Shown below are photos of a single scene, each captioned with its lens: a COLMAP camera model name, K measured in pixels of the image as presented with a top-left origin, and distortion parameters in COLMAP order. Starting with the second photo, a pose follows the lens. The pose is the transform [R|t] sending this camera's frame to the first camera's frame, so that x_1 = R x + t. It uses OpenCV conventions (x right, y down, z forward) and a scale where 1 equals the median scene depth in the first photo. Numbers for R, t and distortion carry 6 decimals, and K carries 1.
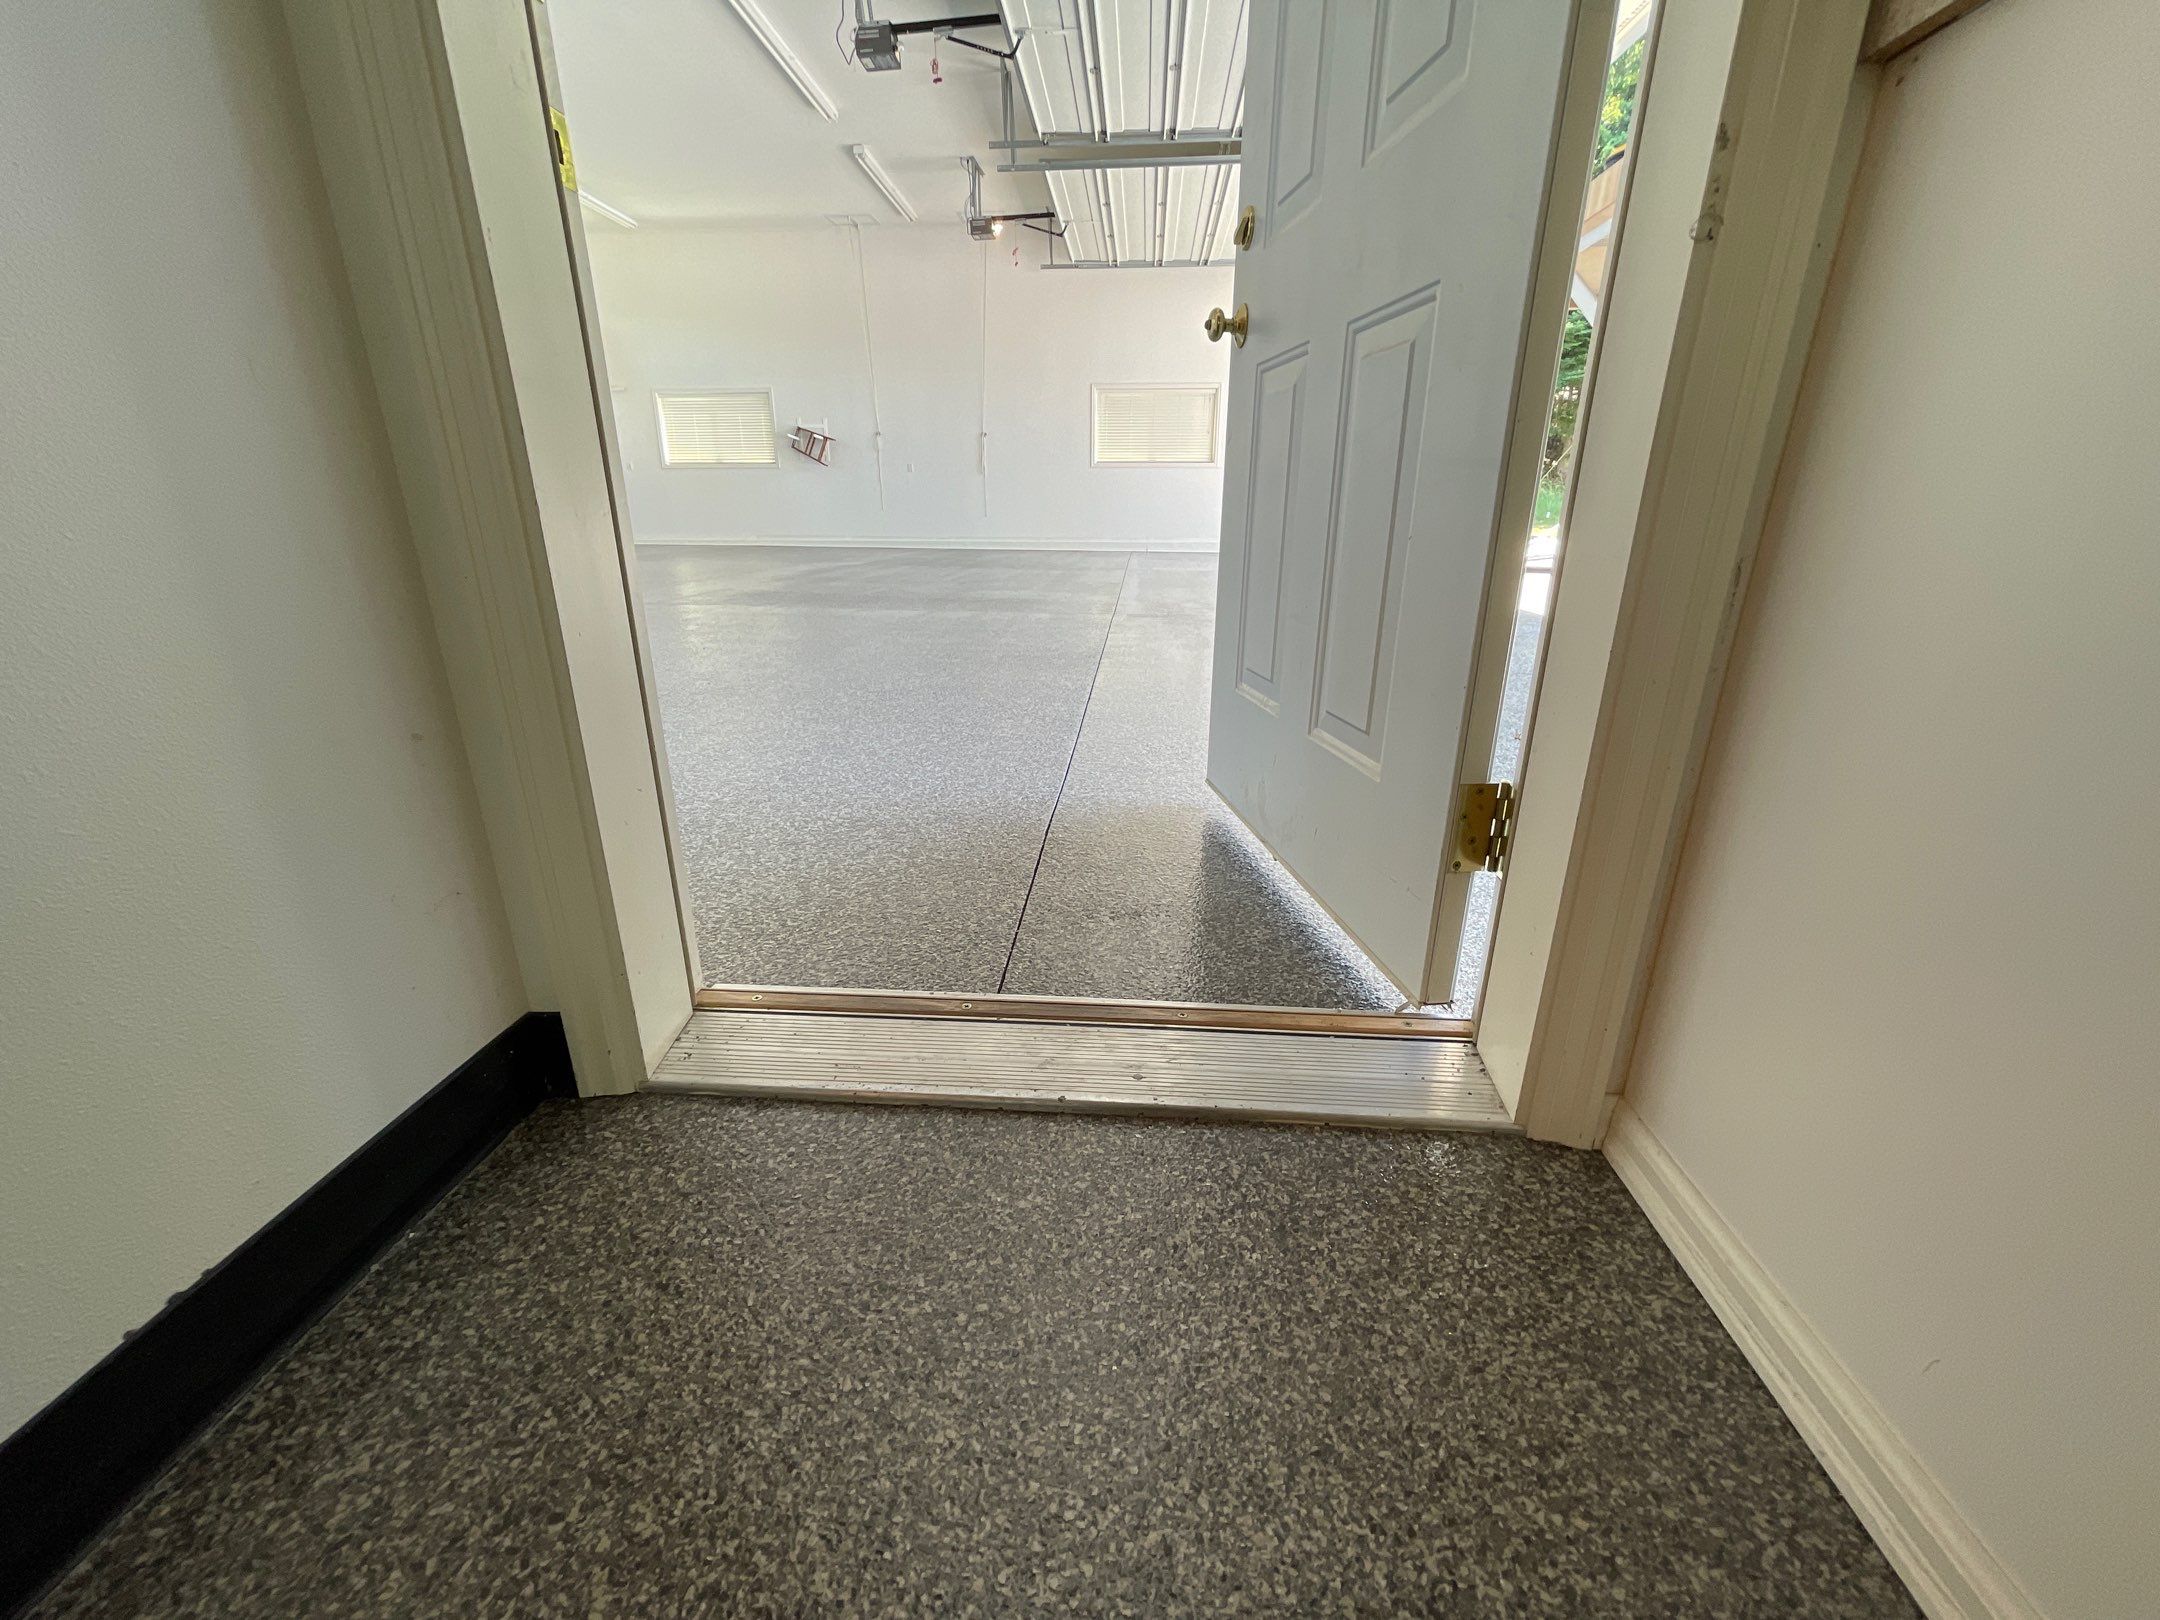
lens RADIAL K [[867.2, 0, 1074.9], [0, 867.2, 822.3], [0, 0, 1]] dist [-0.003453, 0.000466]
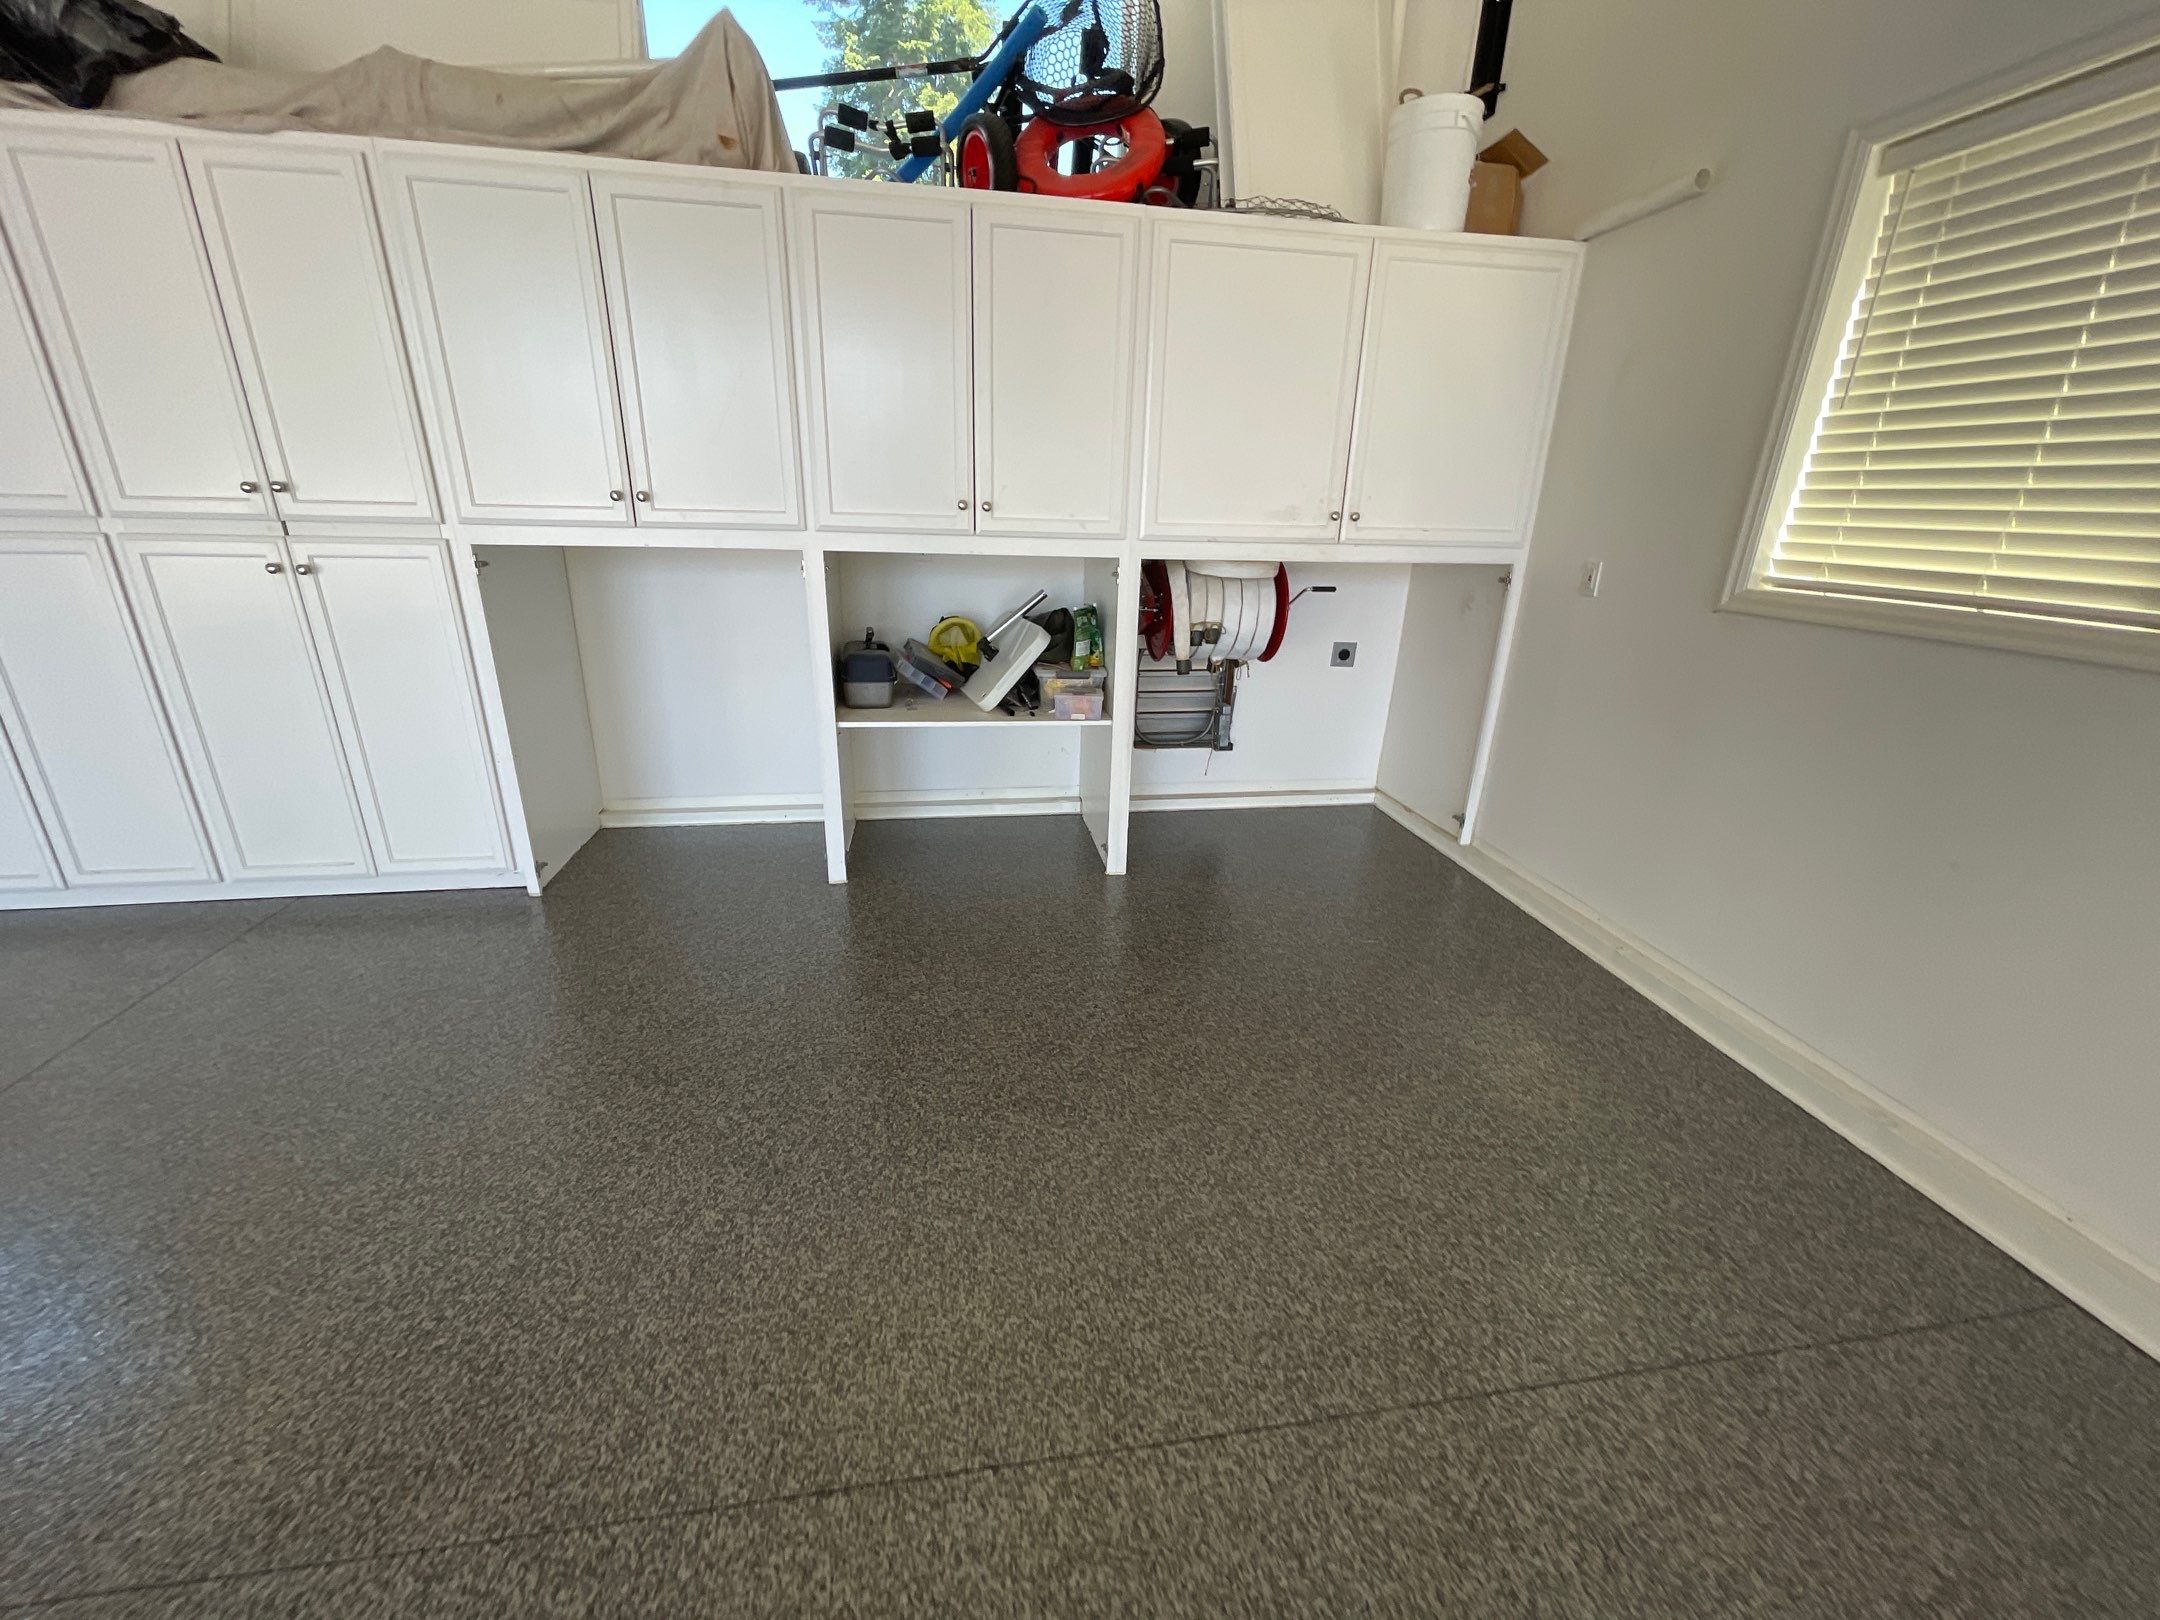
lens RADIAL K [[867.2, 0, 1077.6], [0, 867.2, 822.1], [0, 0, 1]] dist [-0.003453, 0.000466]
pose [[0.232352, 0.340792, -0.910974, -0.502551], [-0.351166, 0.902824, 0.248175, -0.561022], [0.907025, 0.262239, 0.329447, 1.274033]]
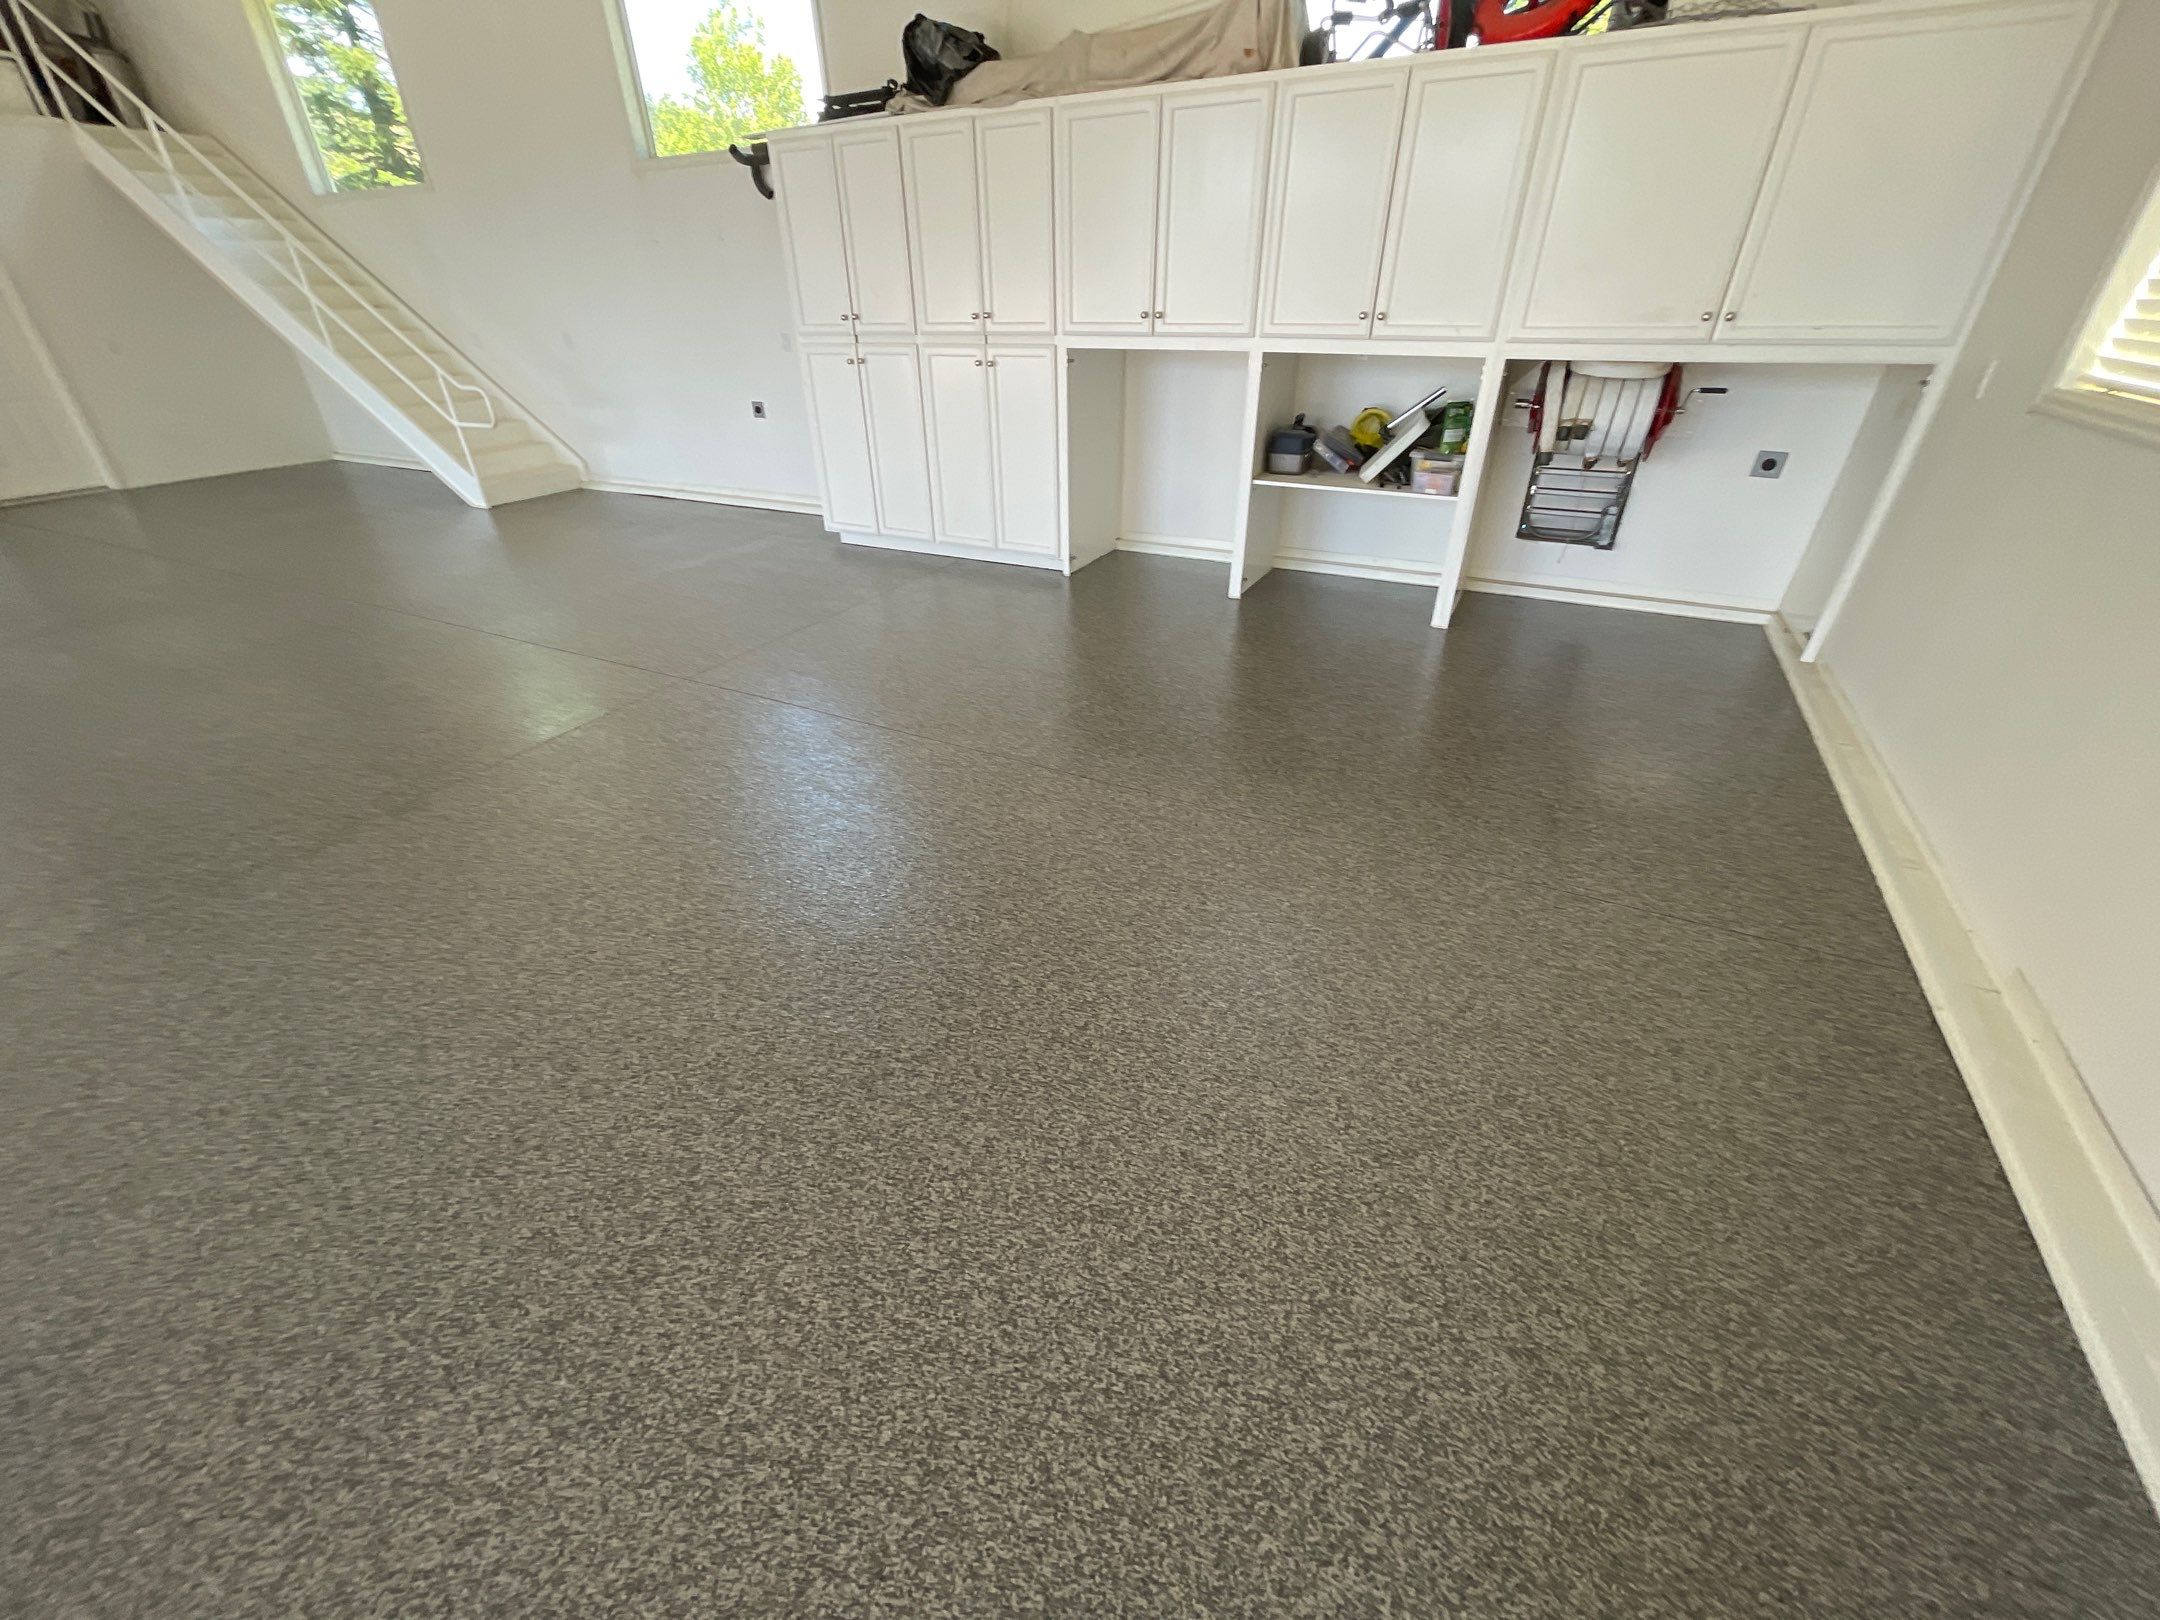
lens RADIAL K [[867.2, 0, 1072.1], [0, 867.2, 820.4], [0, 0, 1]] dist [-0.003453, 0.000466]
pose [[-0.399190, 0.478442, -0.782138, -0.323892], [-0.298482, 0.738773, 0.604255, -0.604155], [0.866923, 0.474667, -0.152105, 1.370233]]
